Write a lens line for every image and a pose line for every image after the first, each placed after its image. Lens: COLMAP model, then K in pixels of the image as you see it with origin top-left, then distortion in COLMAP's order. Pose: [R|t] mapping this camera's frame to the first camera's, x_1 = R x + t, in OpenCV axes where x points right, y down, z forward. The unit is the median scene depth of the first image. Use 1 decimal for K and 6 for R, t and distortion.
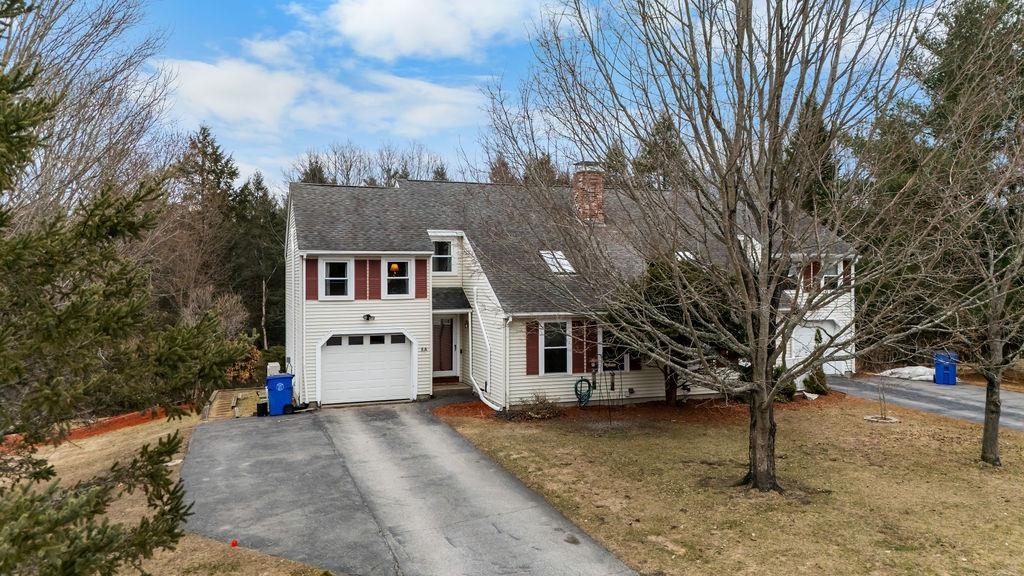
lens RADIAL K [[752.1, 0, 518.7], [0, 752.1, 282.3], [0, 0, 1]] dist [0.035744, -0.025158]
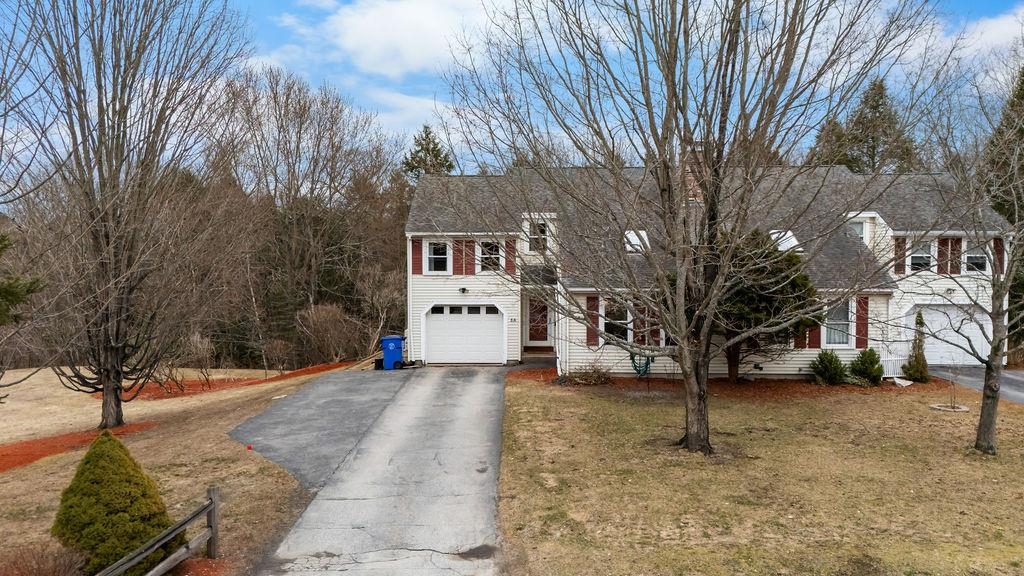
lens RADIAL K [[752.1, 0, 529.7], [0, 752.1, 281.9], [0, 0, 1]] dist [0.035744, -0.025158]
pose [[0.943305, 0.014890, -0.331592, 0.290794], [-0.008086, 0.999728, 0.021889, 0.007955], [0.331828, -0.017967, 0.943169, -0.055647]]
